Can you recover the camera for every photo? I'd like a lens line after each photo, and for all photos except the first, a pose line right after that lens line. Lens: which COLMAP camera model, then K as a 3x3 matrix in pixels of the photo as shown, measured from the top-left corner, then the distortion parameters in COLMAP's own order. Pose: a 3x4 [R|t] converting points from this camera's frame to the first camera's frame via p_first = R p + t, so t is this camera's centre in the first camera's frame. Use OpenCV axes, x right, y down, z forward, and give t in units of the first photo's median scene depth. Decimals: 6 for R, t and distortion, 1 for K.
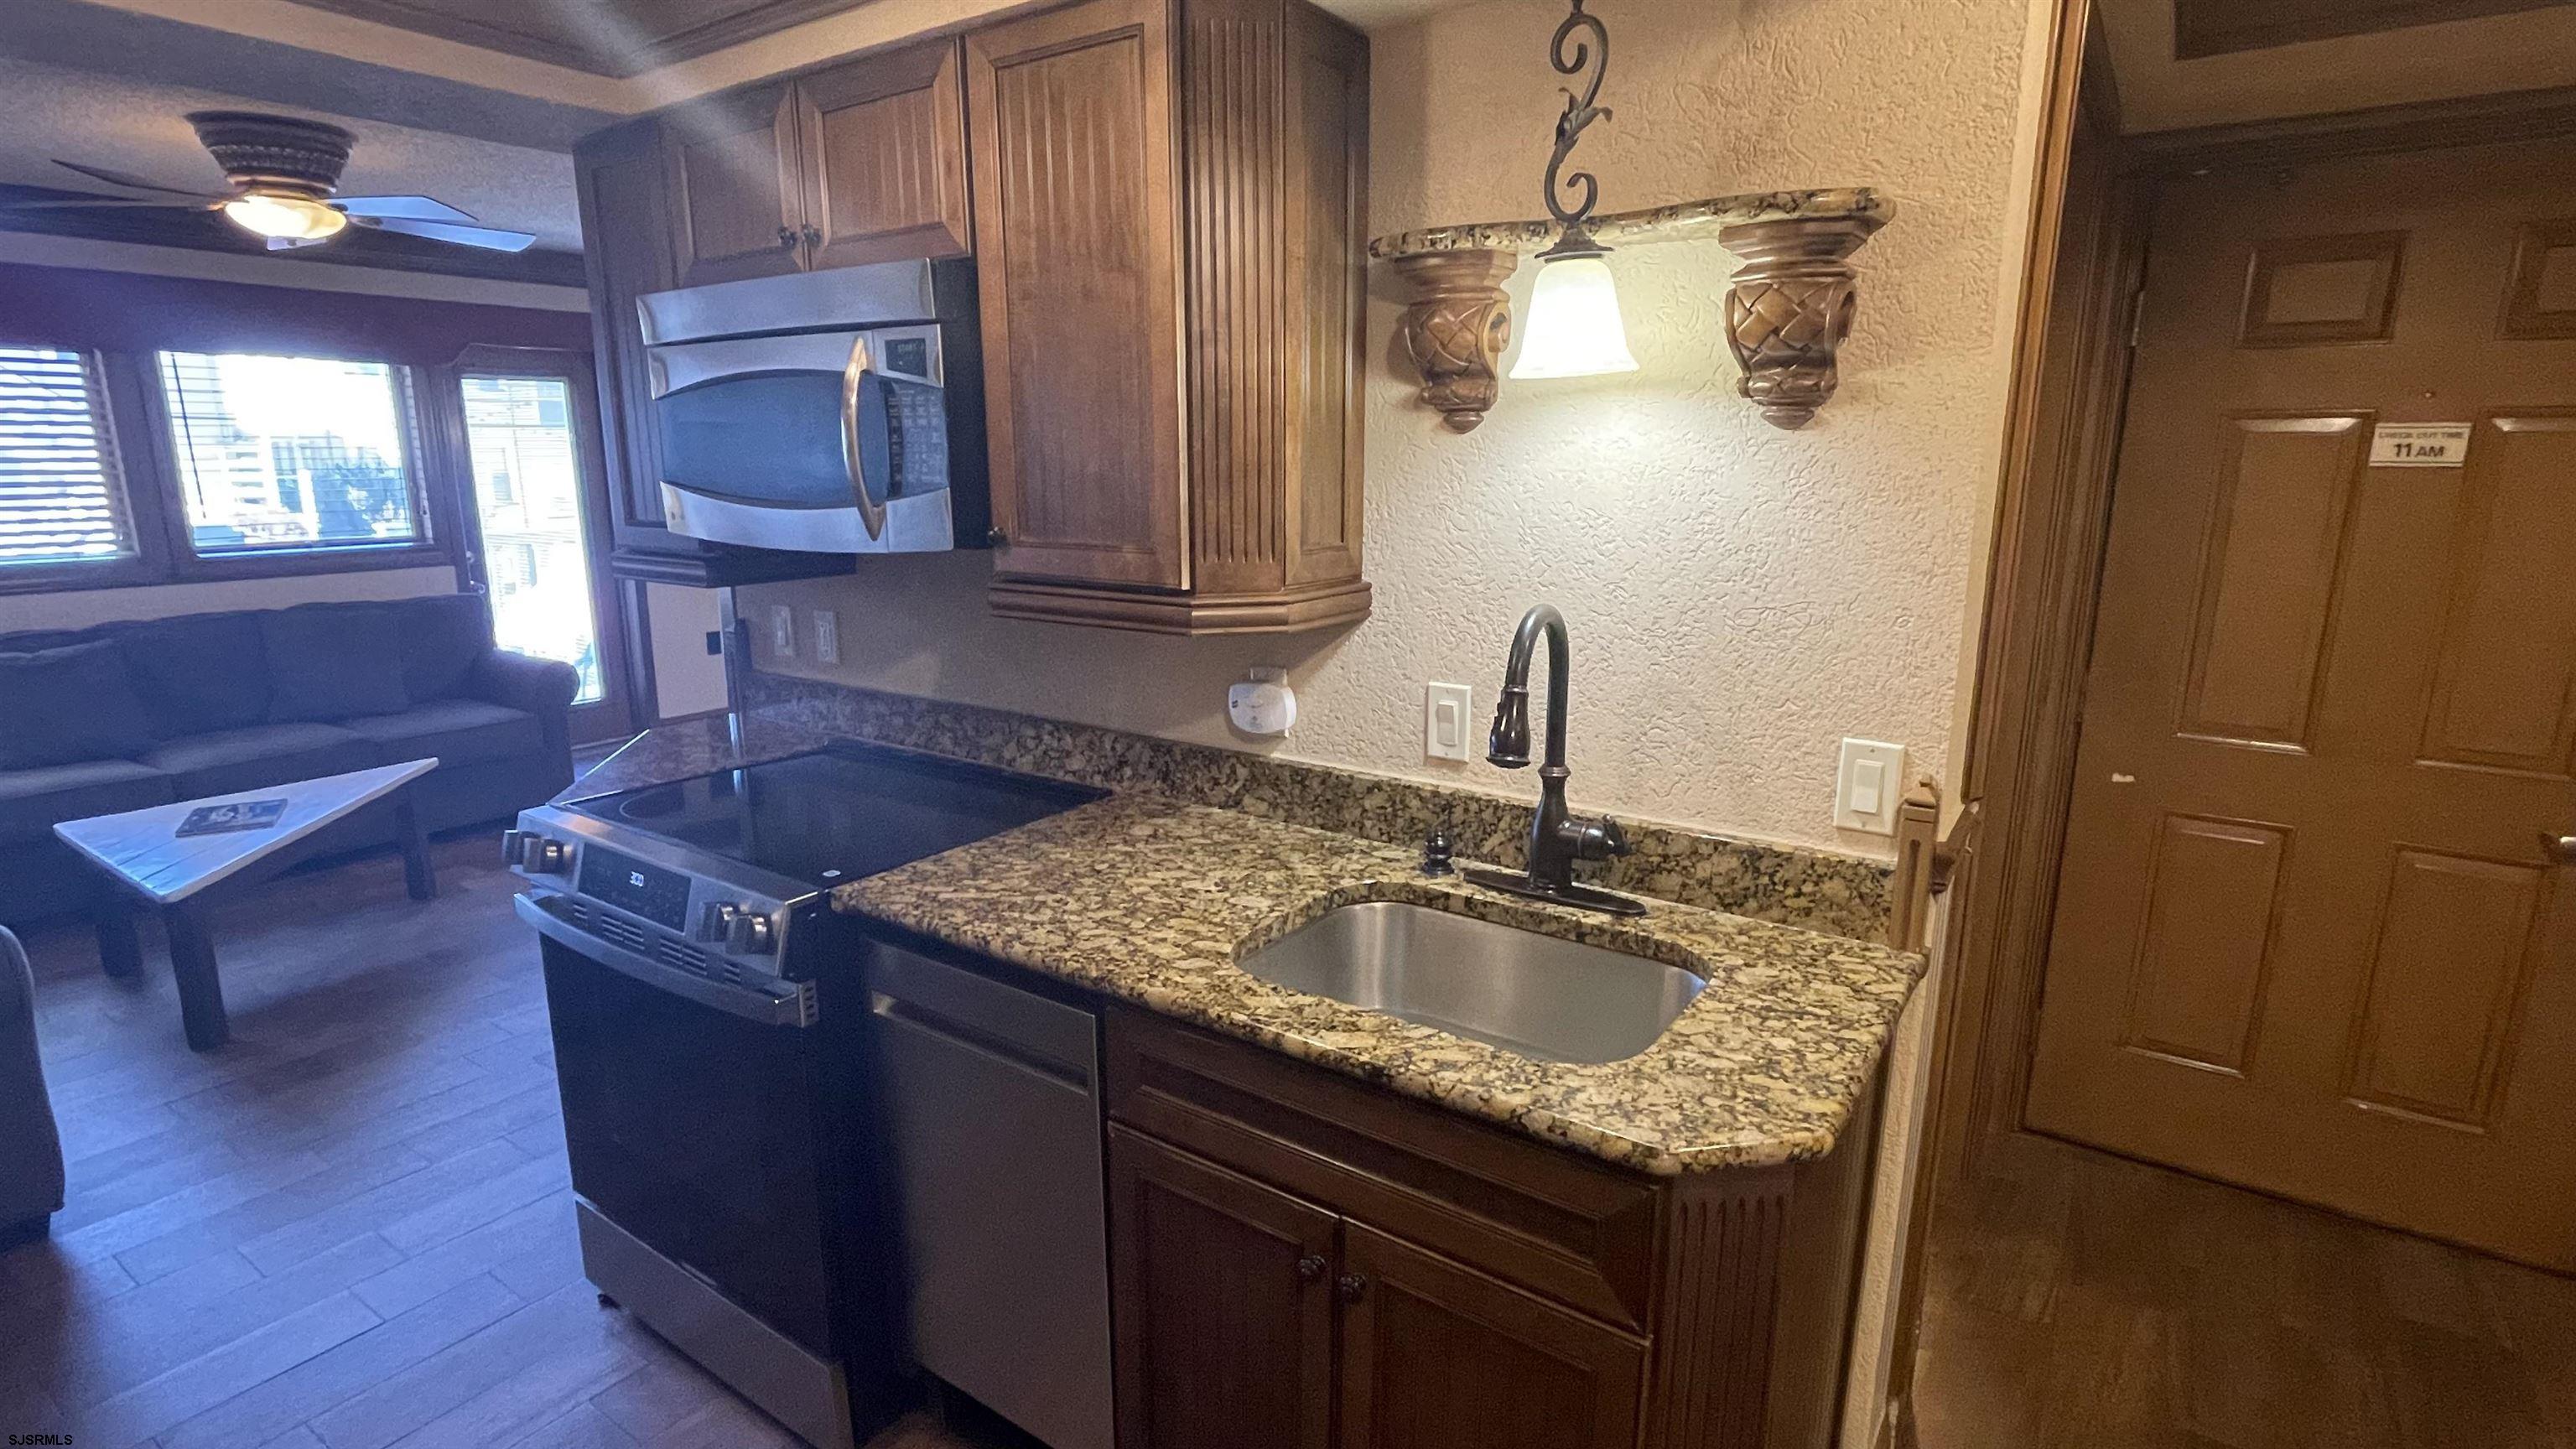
lens RADIAL K [[1269.4, 0, 1267.5], [0, 1269.4, 736.4], [0, 0, 1]] dist [-0.010834, 0.006151]
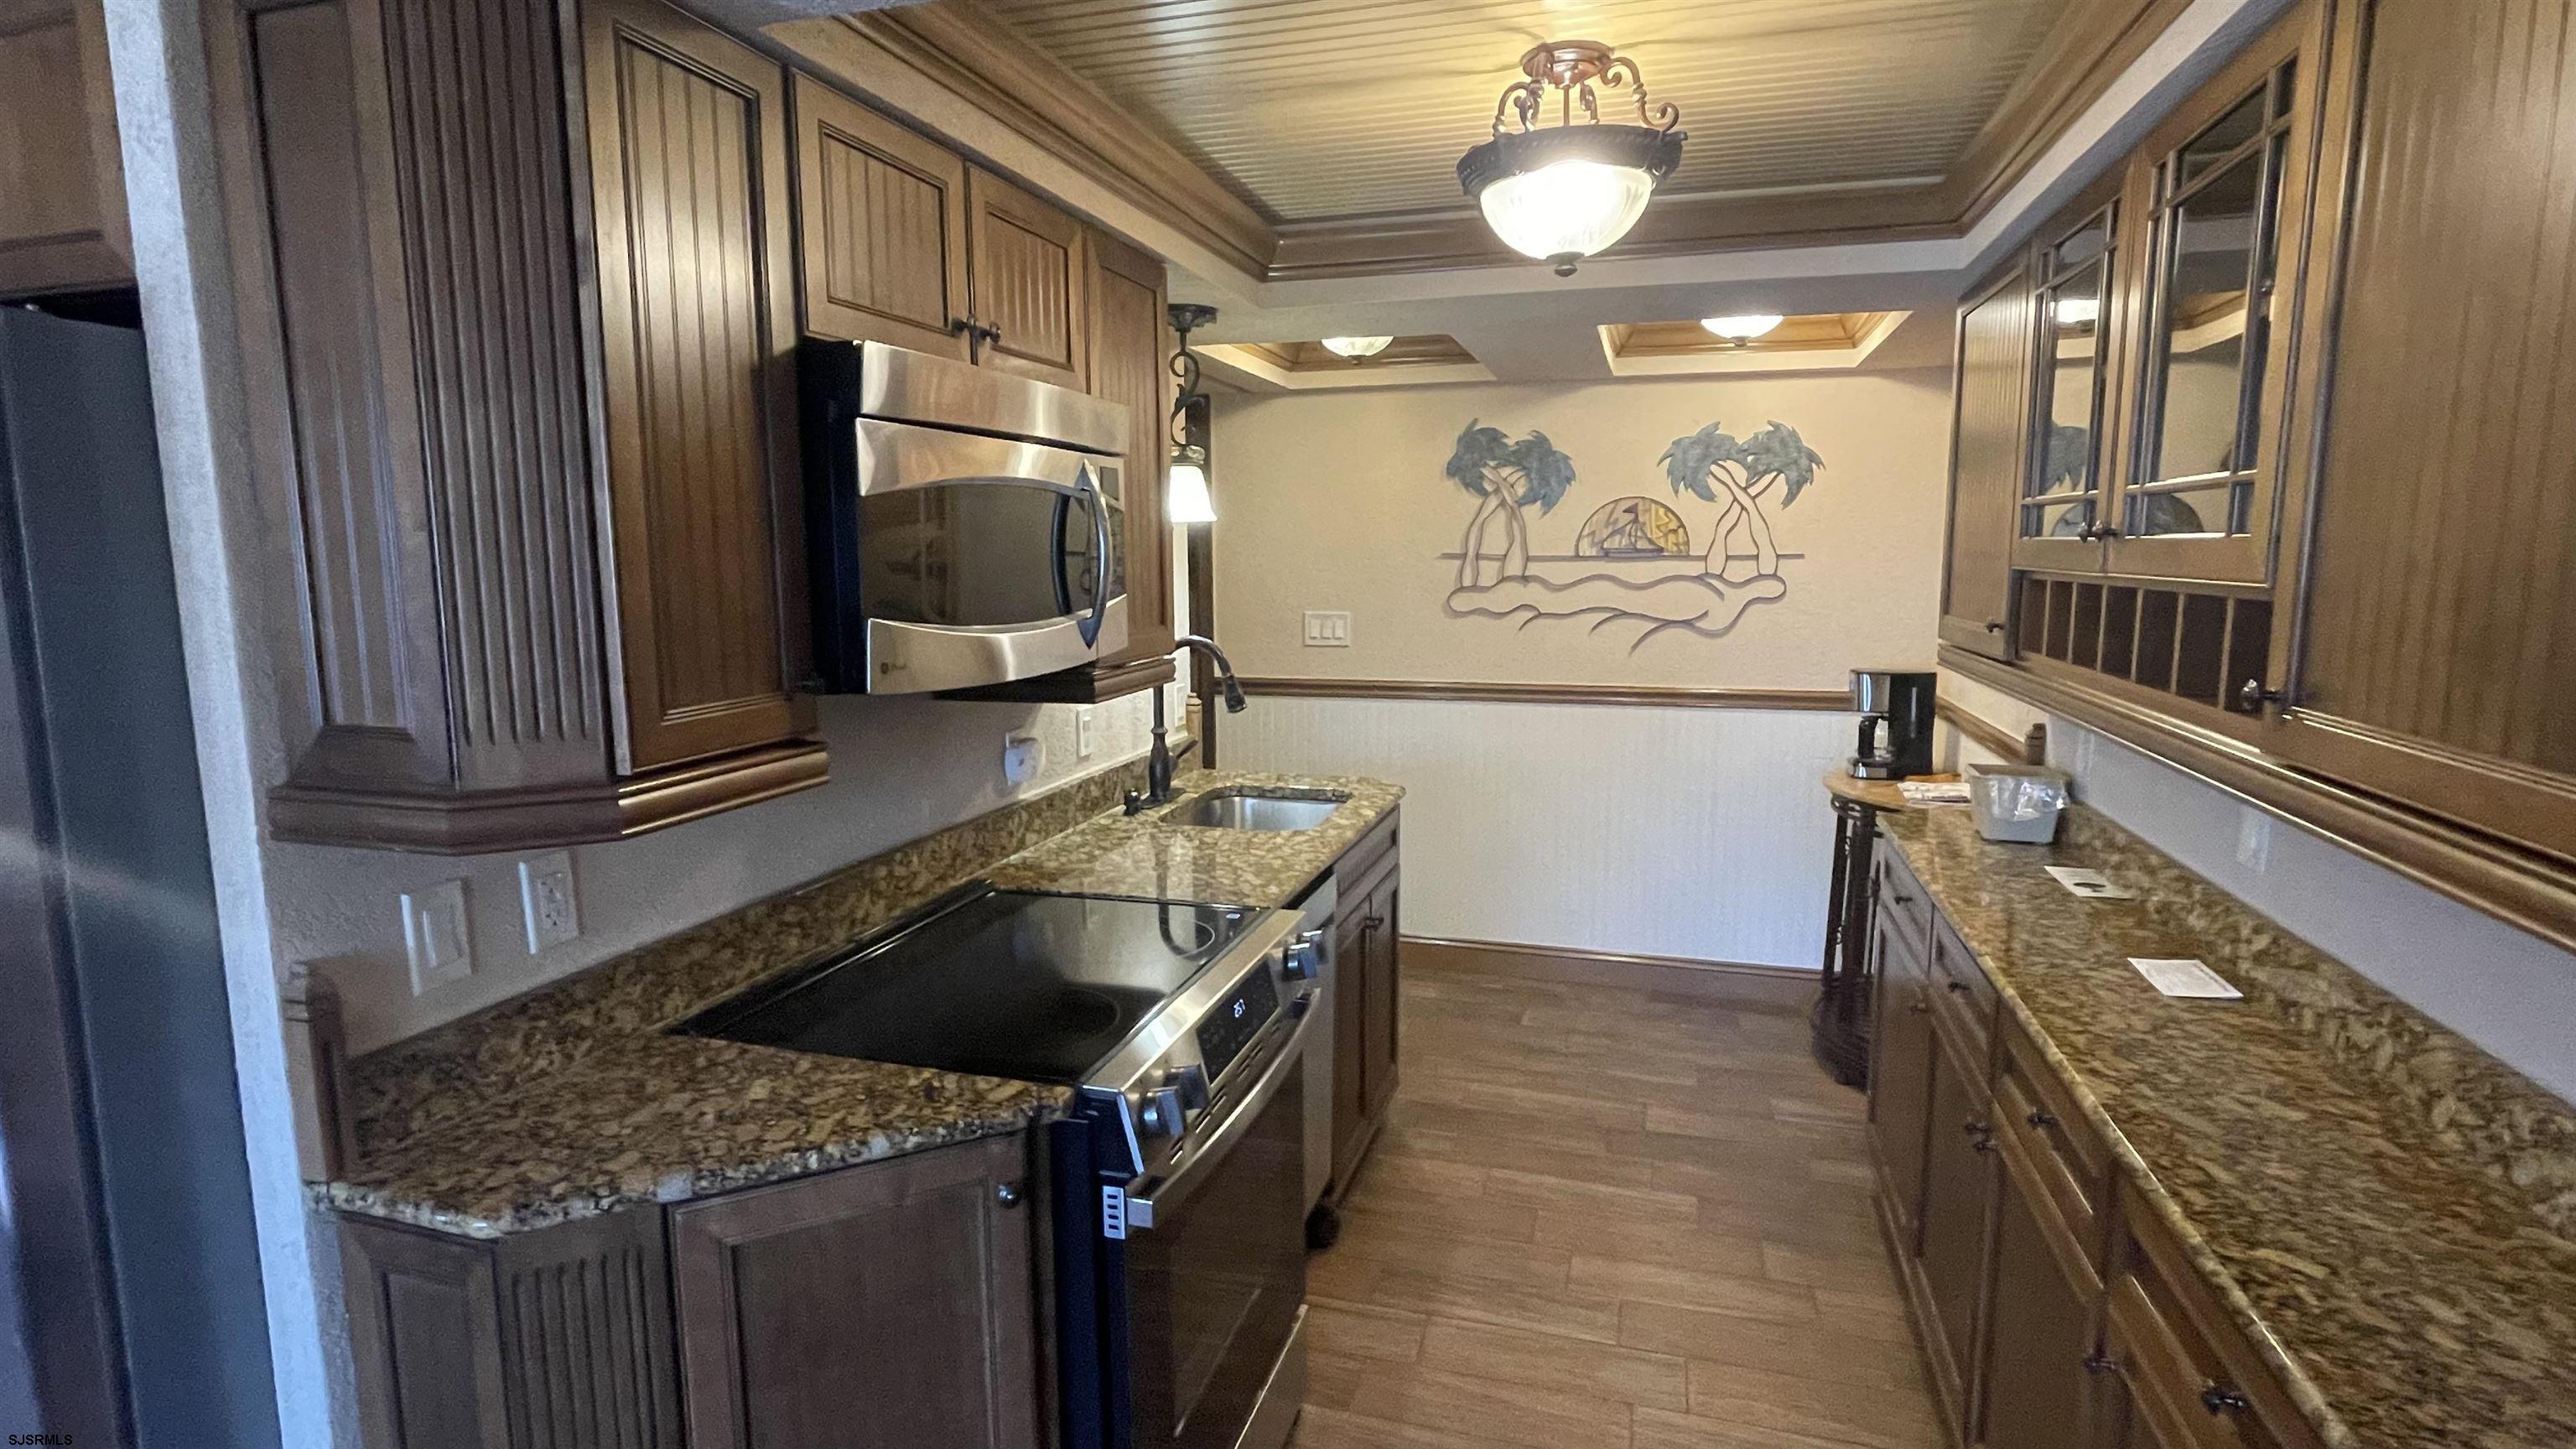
lens RADIAL K [[1269.4, 0, 1279.6], [0, 1269.4, 724.6], [0, 0, 1]] dist [-0.010834, 0.006151]
pose [[-0.301870, -0.128249, 0.944683, -1.384024], [0.226688, 0.952834, 0.201793, -0.276426], [-0.926006, 0.275063, -0.258559, 1.165641]]
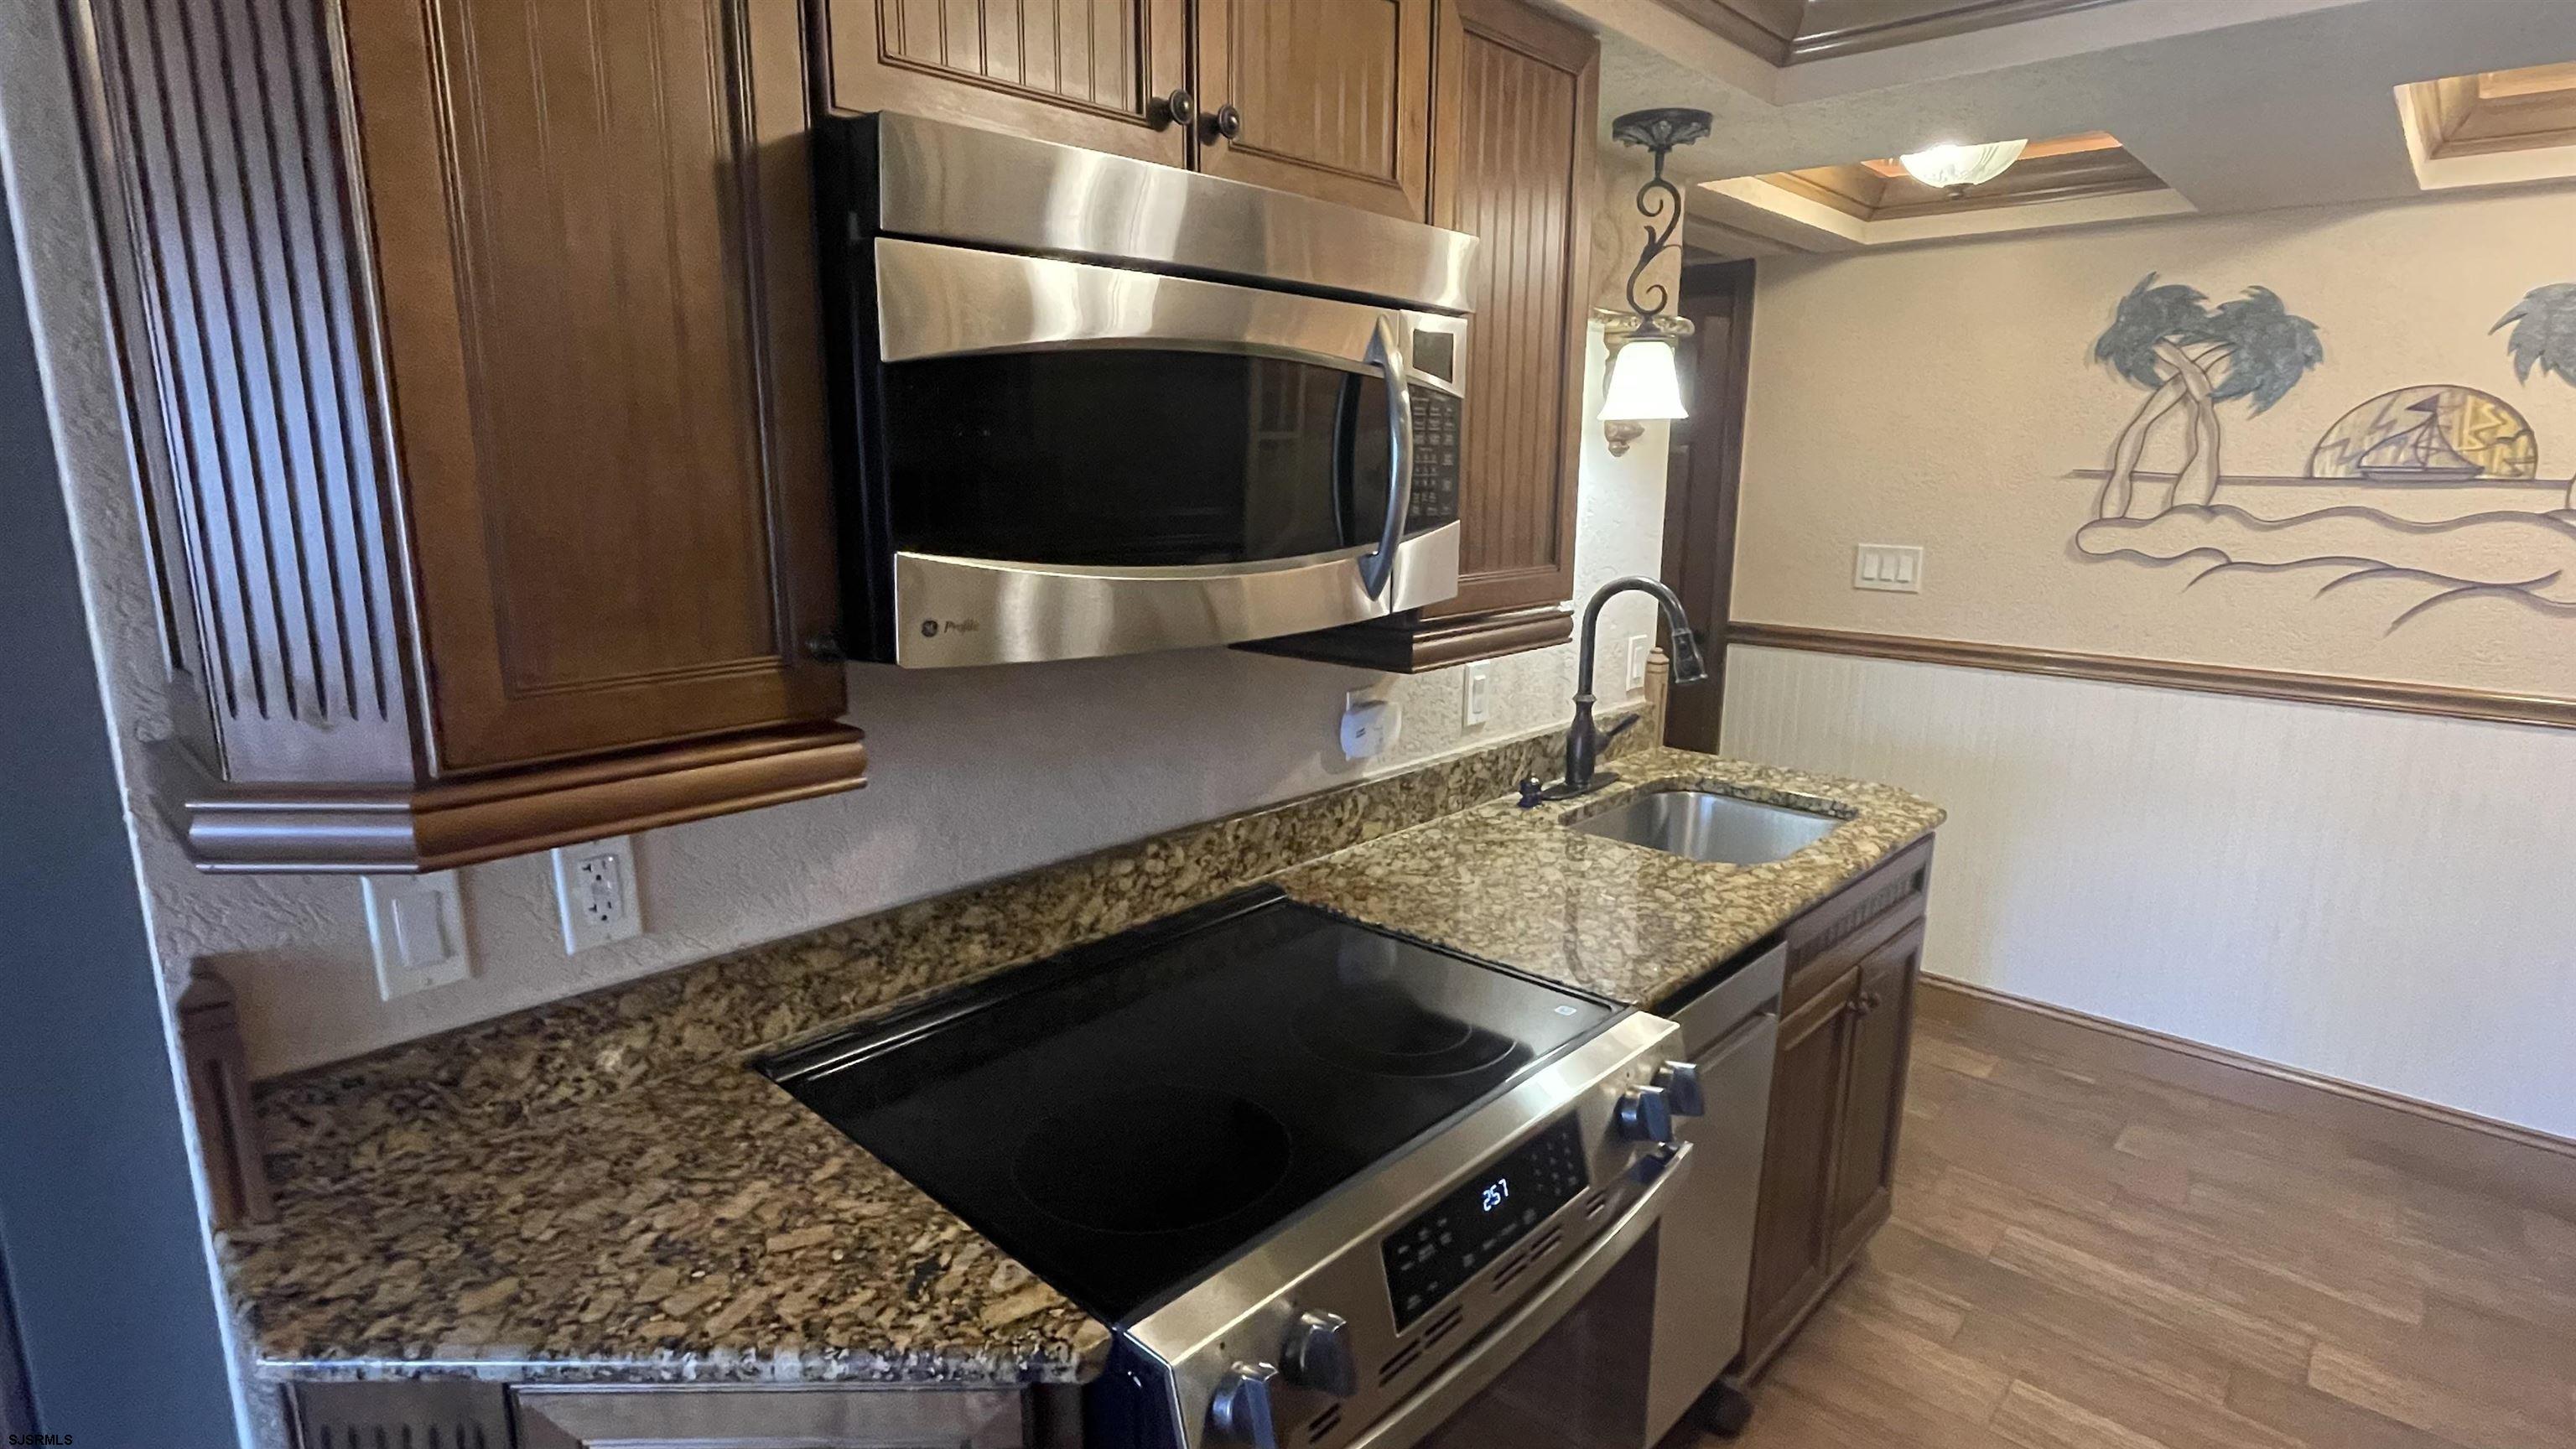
lens RADIAL K [[1269.4, 0, 1279.3], [0, 1269.4, 724.3], [0, 0, 1]] dist [-0.010834, 0.006151]
pose [[0.150861, -0.201336, 0.967835, -1.049655], [0.221988, 0.960936, 0.165298, -0.222294], [-0.963308, 0.189910, 0.189662, 0.947336]]
